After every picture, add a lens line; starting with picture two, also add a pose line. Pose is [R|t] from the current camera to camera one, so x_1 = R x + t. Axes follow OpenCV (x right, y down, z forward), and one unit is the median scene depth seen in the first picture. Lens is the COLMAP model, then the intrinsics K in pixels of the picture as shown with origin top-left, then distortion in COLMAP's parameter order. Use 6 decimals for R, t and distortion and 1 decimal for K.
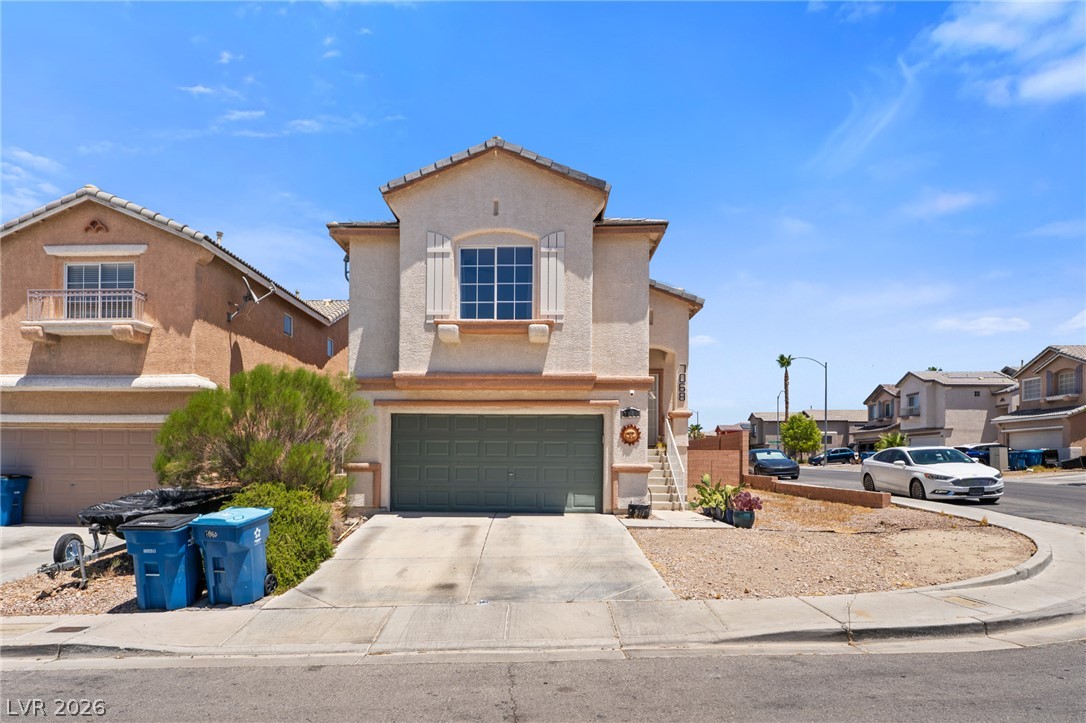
lens RADIAL K [[645.2, 0, 500.7], [0, 645.2, 452.5], [0, 0, 1]] dist [-0.001207, -0.001600]
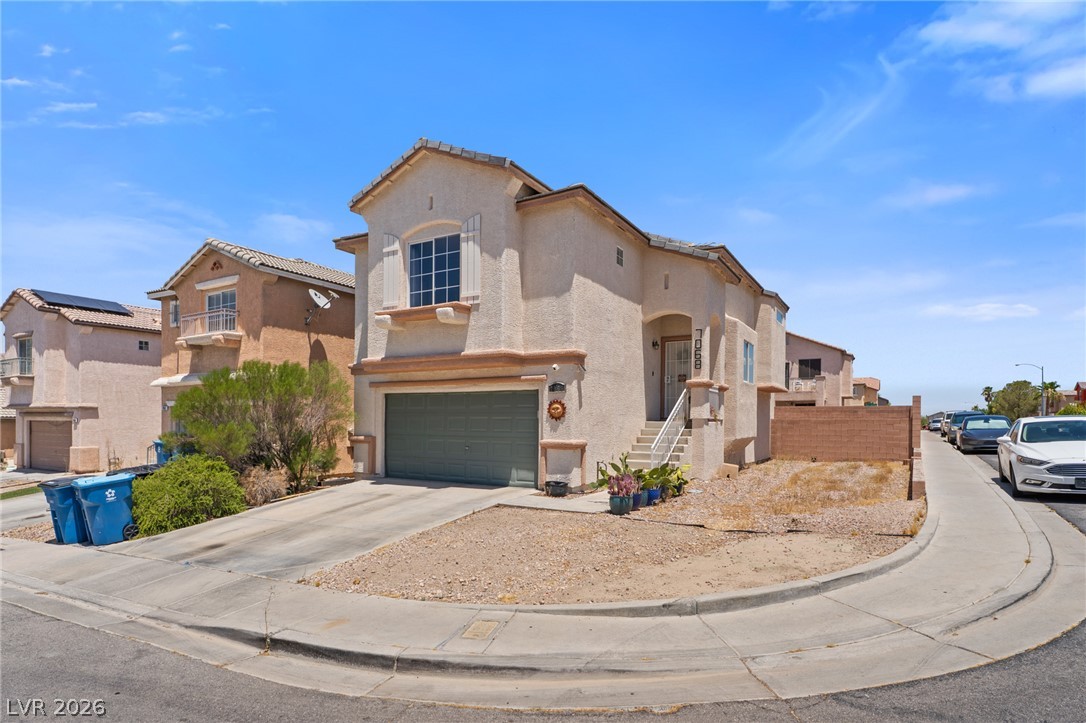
lens RADIAL K [[579.8, 0, 529.6], [0, 579.8, 422.9], [0, 0, 1]] dist [-0.001582, -0.000416]
pose [[0.883571, -0.001678, -0.468295, 0.590681], [0.006697, 0.999937, 0.009052, -0.016364], [0.468250, -0.011134, 0.883526, 0.210820]]
